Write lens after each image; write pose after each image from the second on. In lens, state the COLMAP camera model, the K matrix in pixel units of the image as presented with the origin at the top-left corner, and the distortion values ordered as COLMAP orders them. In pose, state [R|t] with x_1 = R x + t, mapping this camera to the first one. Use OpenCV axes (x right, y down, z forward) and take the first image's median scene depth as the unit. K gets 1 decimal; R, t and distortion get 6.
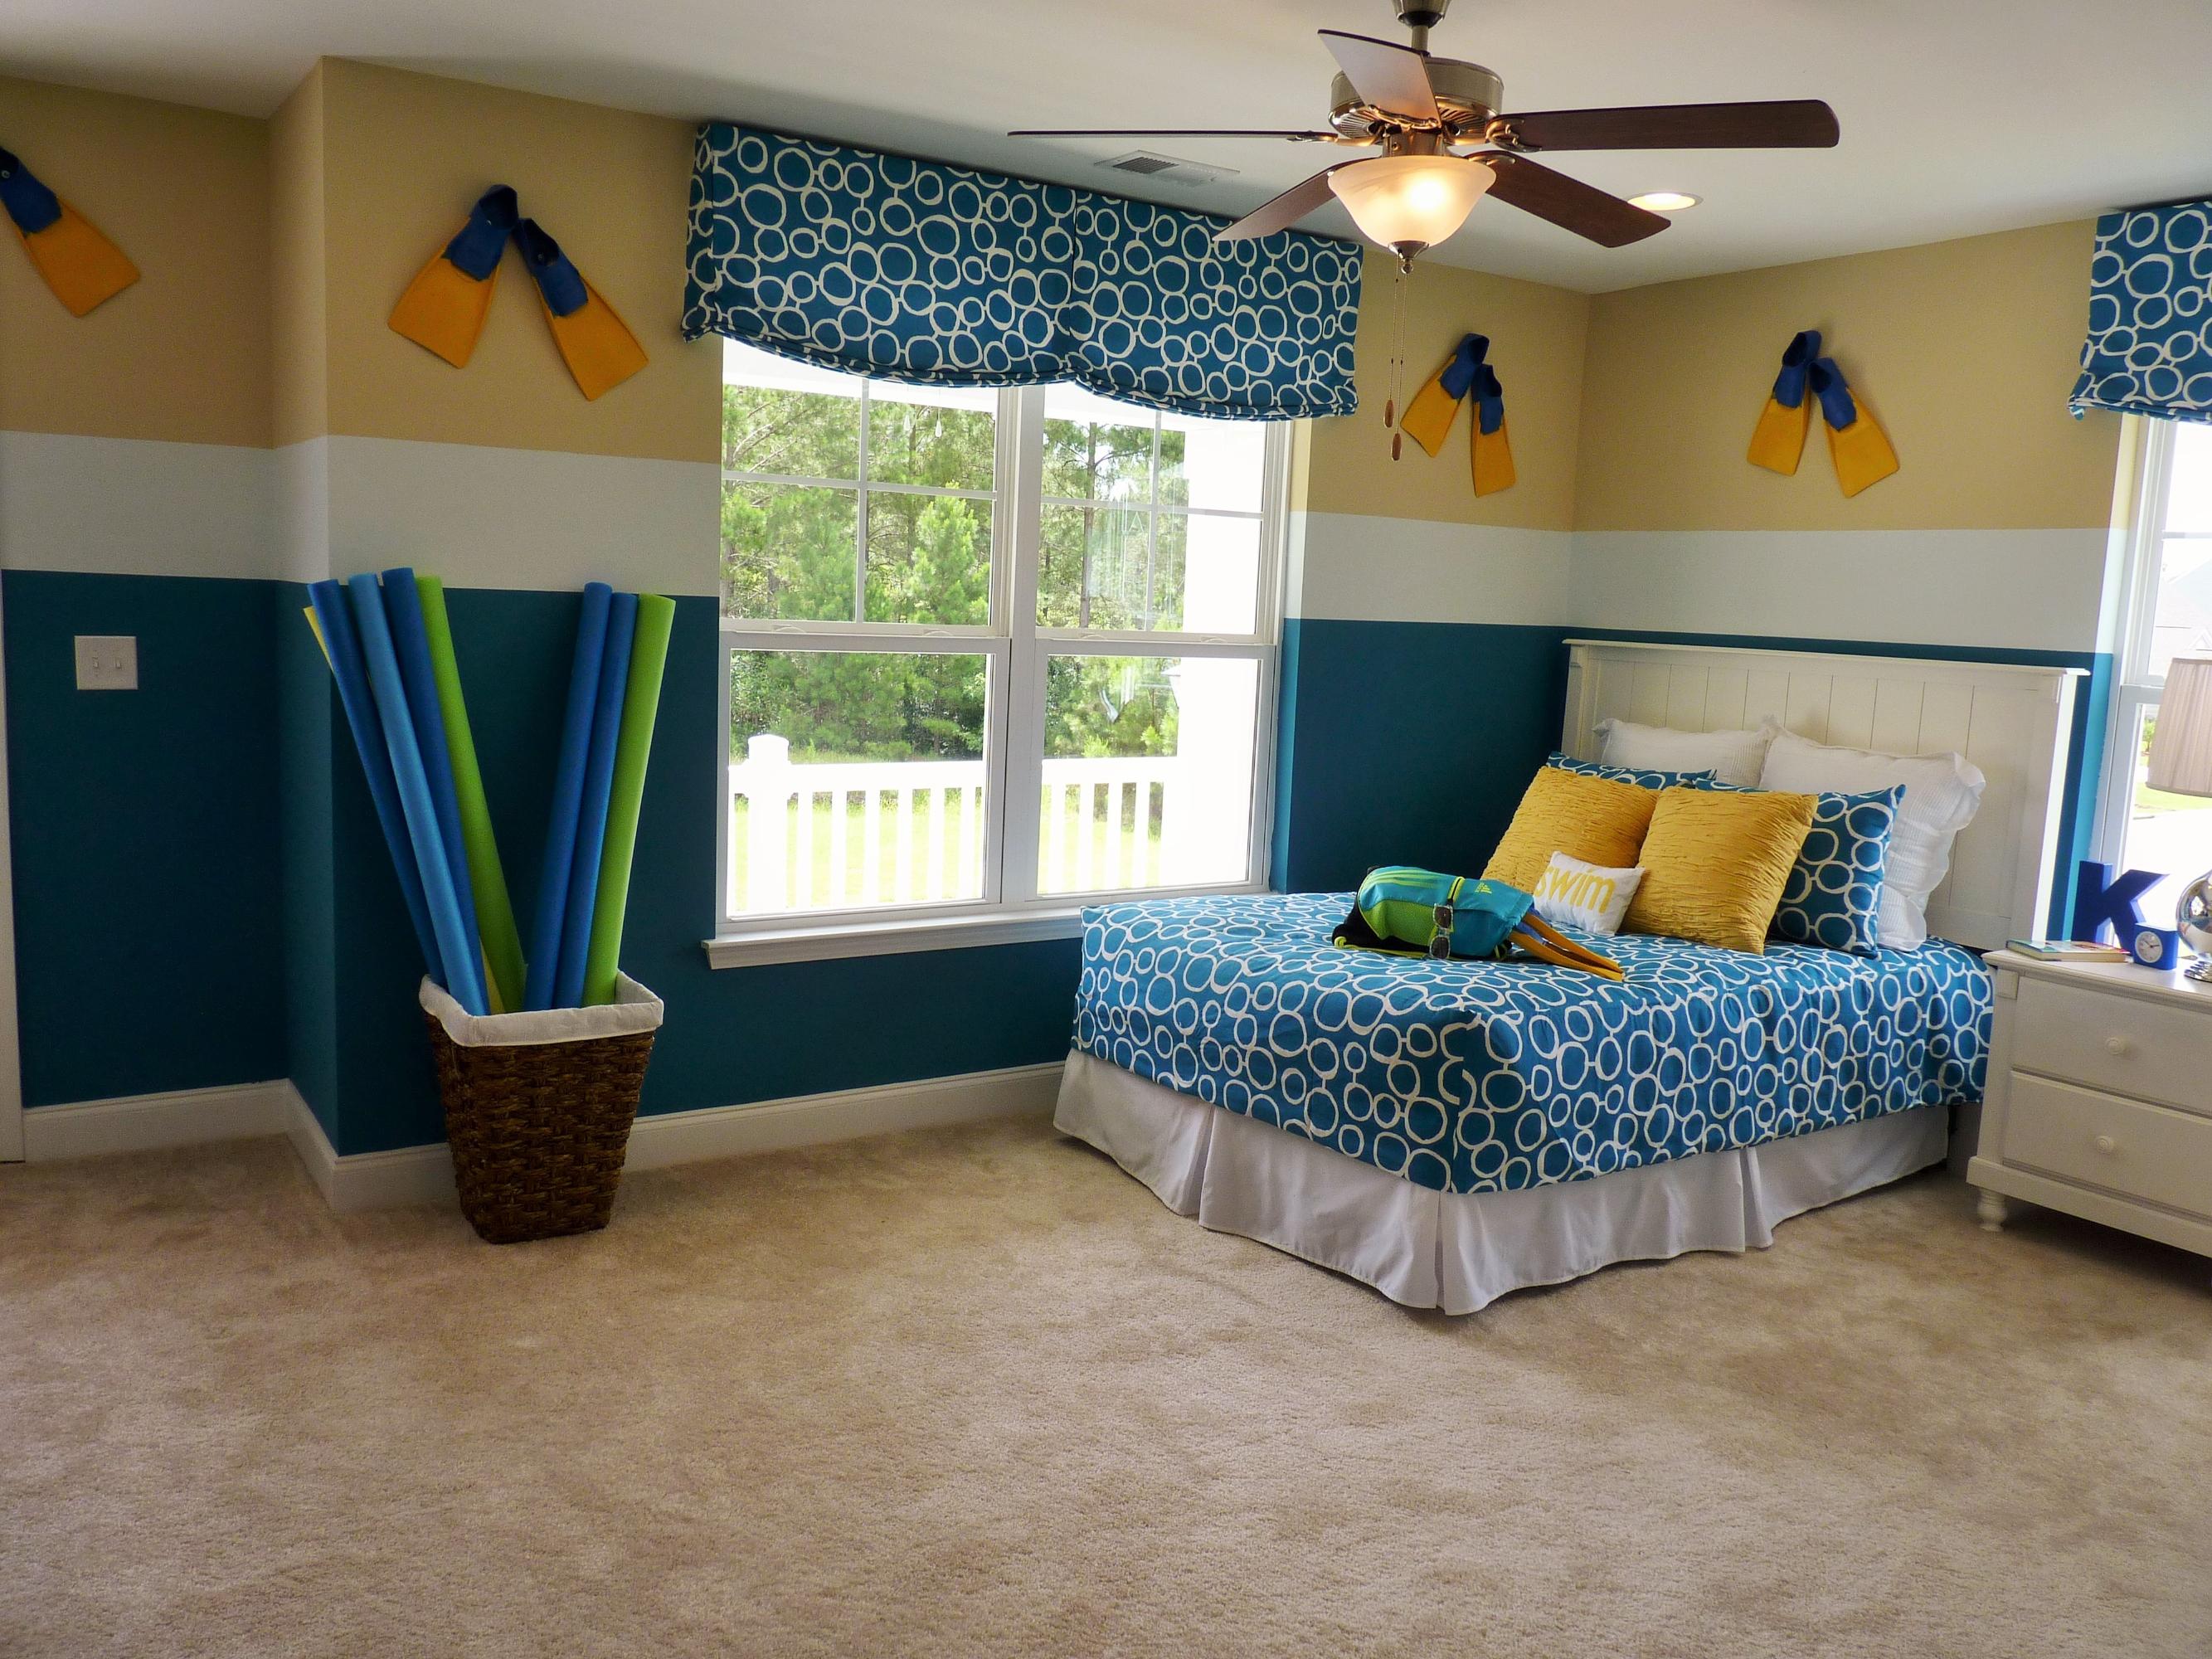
lens RADIAL K [[1775.8, 0, 1113.3], [0, 1775.8, 828.7], [0, 0, 1]] dist [-0.016111, -0.003389]
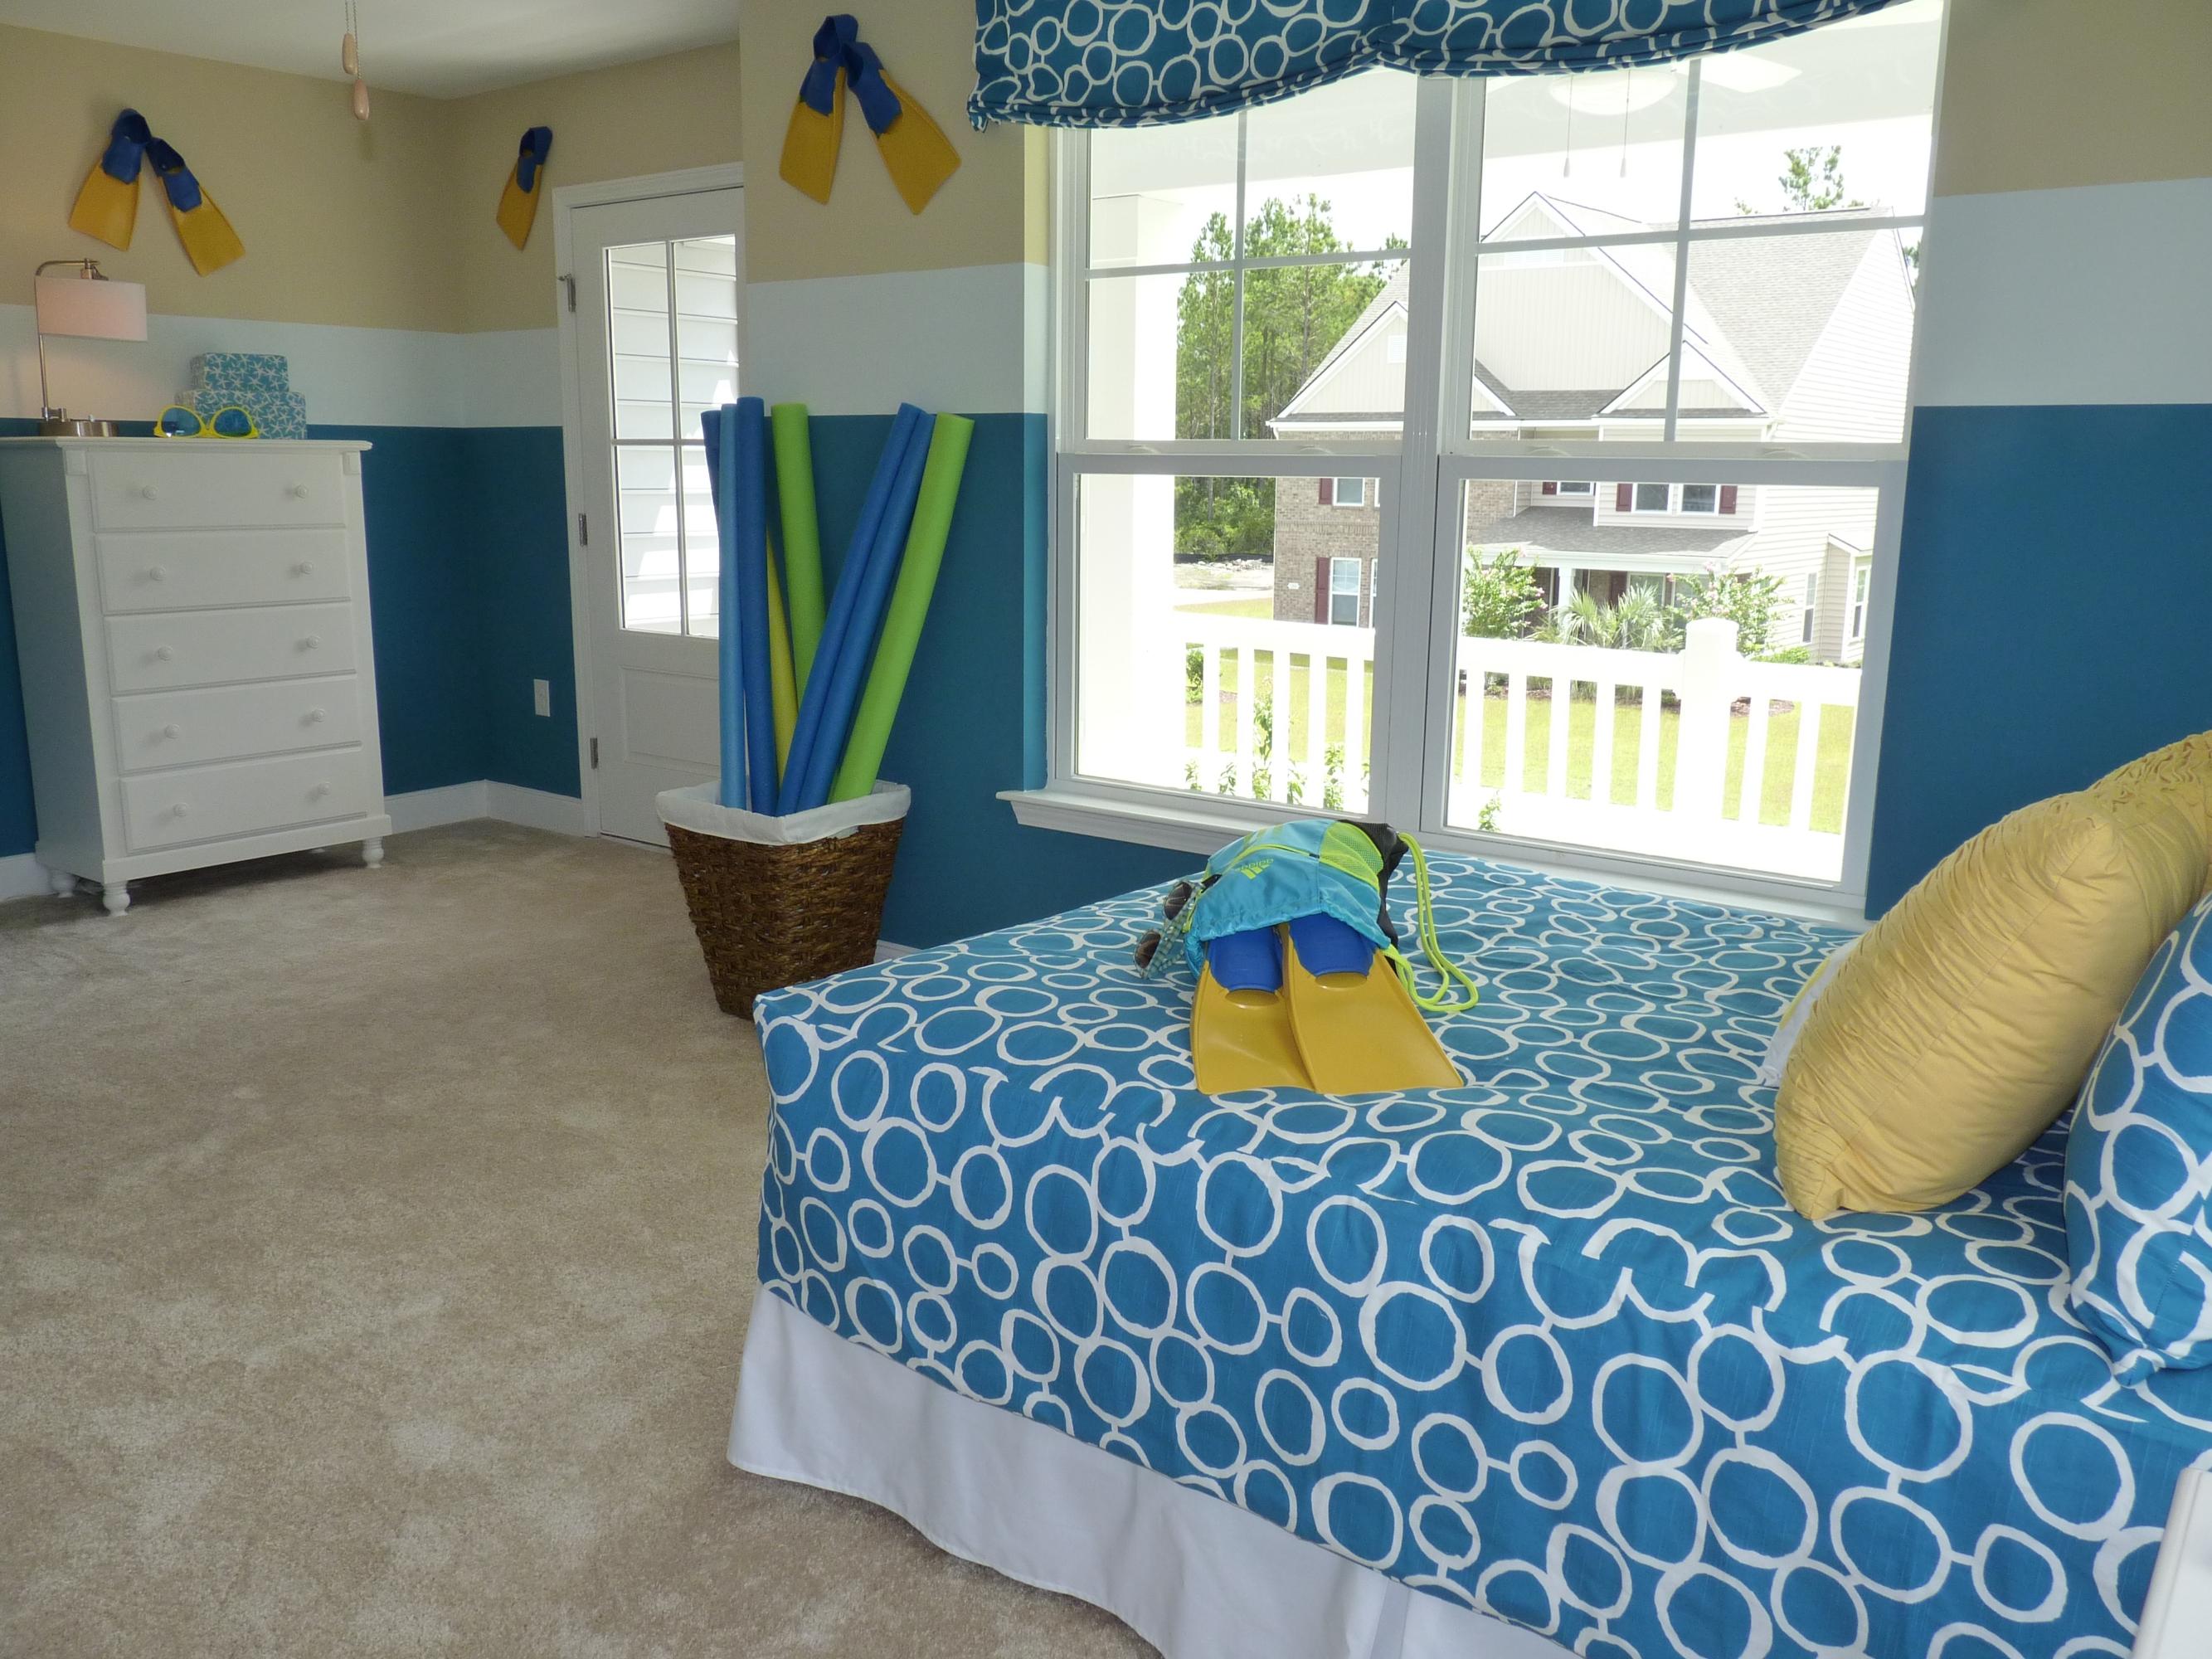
lens RADIAL K [[1775.8, 0, 1110.4], [0, 1775.8, 830.0], [0, 0, 1]] dist [-0.016111, -0.003389]
pose [[0.326402, 0.154625, -0.932498, 0.722735], [-0.119219, 0.985385, 0.121665, -0.039041], [0.937683, 0.071460, 0.340066, 0.808734]]
